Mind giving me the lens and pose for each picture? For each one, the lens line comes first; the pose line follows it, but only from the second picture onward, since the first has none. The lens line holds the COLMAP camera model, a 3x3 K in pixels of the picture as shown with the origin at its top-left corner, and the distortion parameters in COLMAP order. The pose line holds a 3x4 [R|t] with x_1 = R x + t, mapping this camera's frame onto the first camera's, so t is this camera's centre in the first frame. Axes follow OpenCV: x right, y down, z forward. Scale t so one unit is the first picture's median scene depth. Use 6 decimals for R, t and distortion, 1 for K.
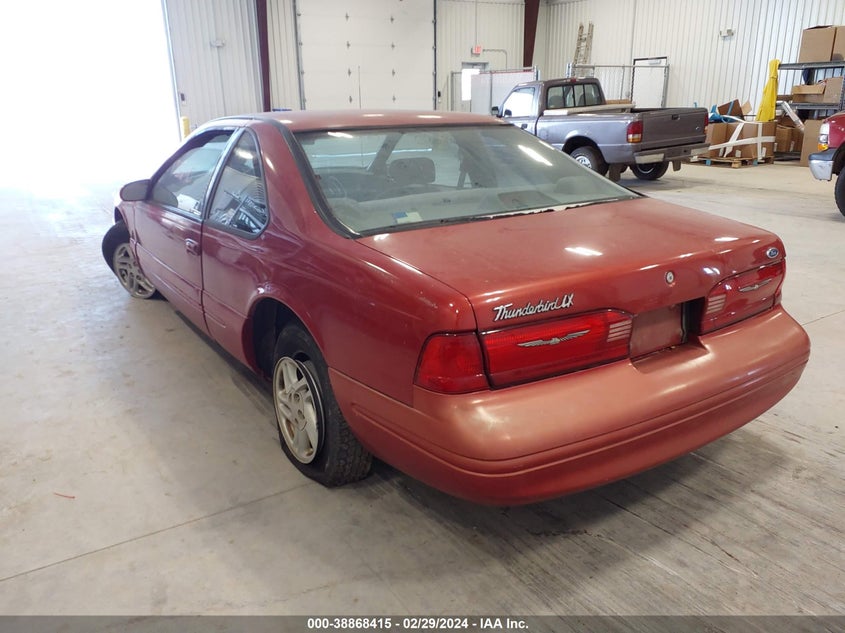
lens RADIAL K [[681.9, 0, 417.5], [0, 681.9, 312.6], [0, 0, 1]] dist [-0.001252, -0.001748]
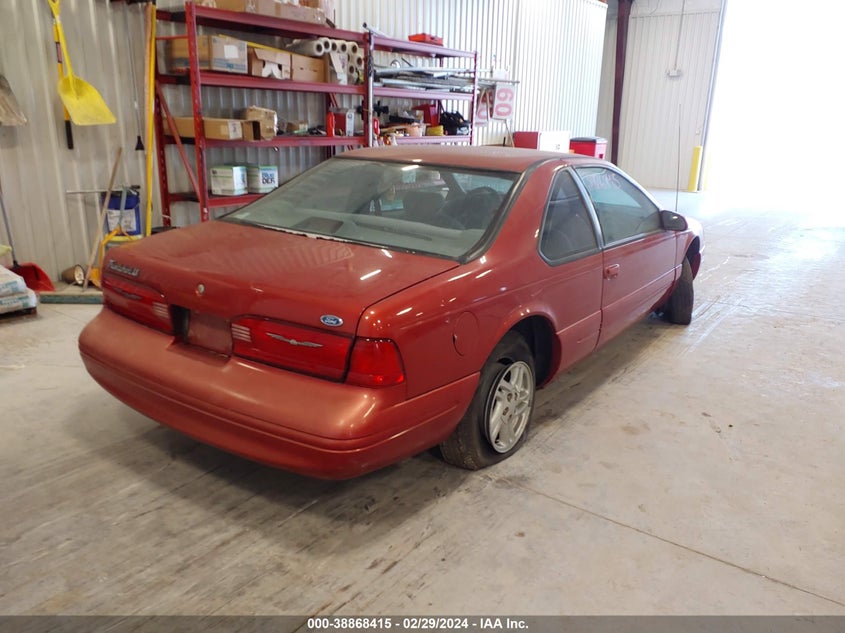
lens RADIAL K [[681.9, 0, 417.7], [0, 681.9, 320.1], [0, 0, 1]] dist [-0.001252, -0.001748]
pose [[0.376105, 0.293443, -0.878883, 1.424981], [-0.318157, 0.931756, 0.174946, -0.297984], [0.870242, 0.213825, 0.443799, 0.717752]]
